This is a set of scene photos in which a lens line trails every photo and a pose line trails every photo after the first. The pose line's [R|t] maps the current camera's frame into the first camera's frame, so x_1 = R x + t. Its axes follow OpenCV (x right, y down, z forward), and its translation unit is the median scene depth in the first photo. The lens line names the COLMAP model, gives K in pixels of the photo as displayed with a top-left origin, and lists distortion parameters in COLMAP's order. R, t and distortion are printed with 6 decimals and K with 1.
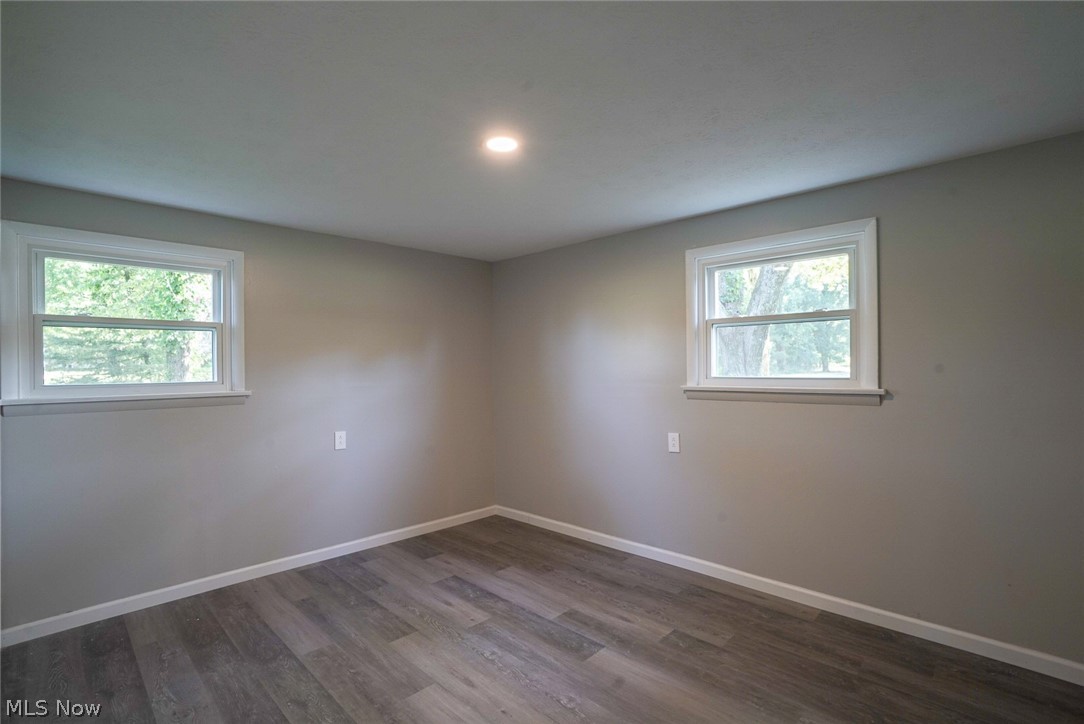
lens RADIAL K [[507.6, 0, 543.6], [0, 507.6, 365.3], [0, 0, 1]] dist [-0.038686, 0.005723]
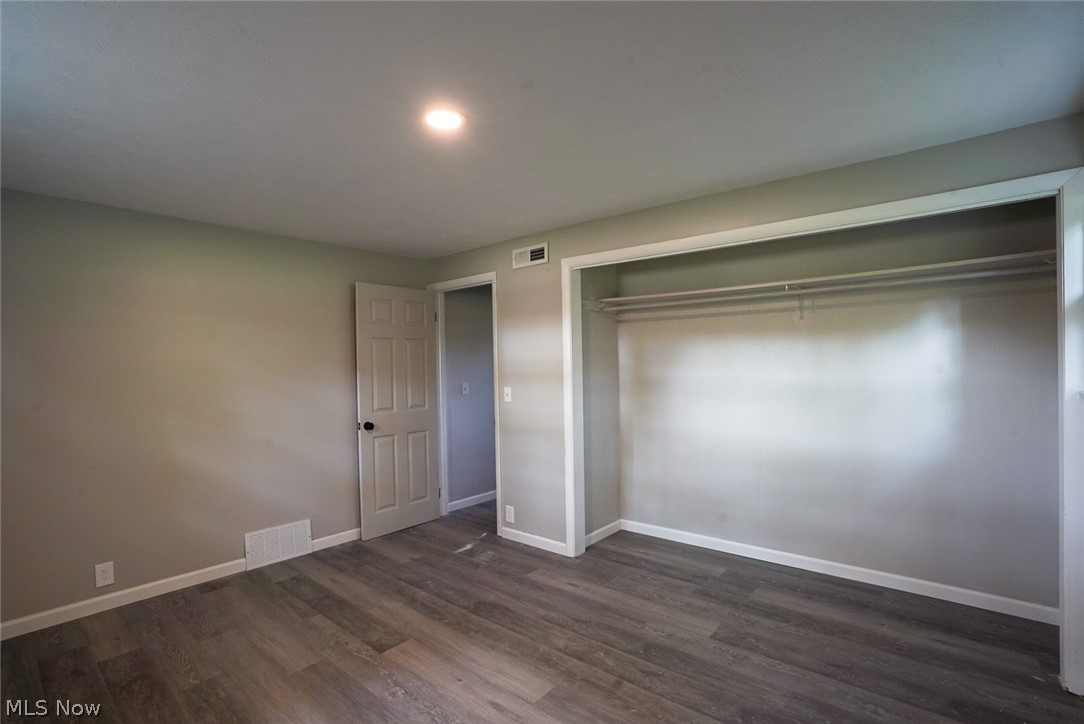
lens RADIAL K [[507.6, 0, 542.8], [0, 507.6, 362.3], [0, 0, 1]] dist [-0.038686, 0.005723]
pose [[-0.997210, 0.025095, -0.070305, -0.193432], [0.025075, 0.999685, 0.001155, -0.001577], [0.070311, -0.000611, -0.997525, 2.015435]]
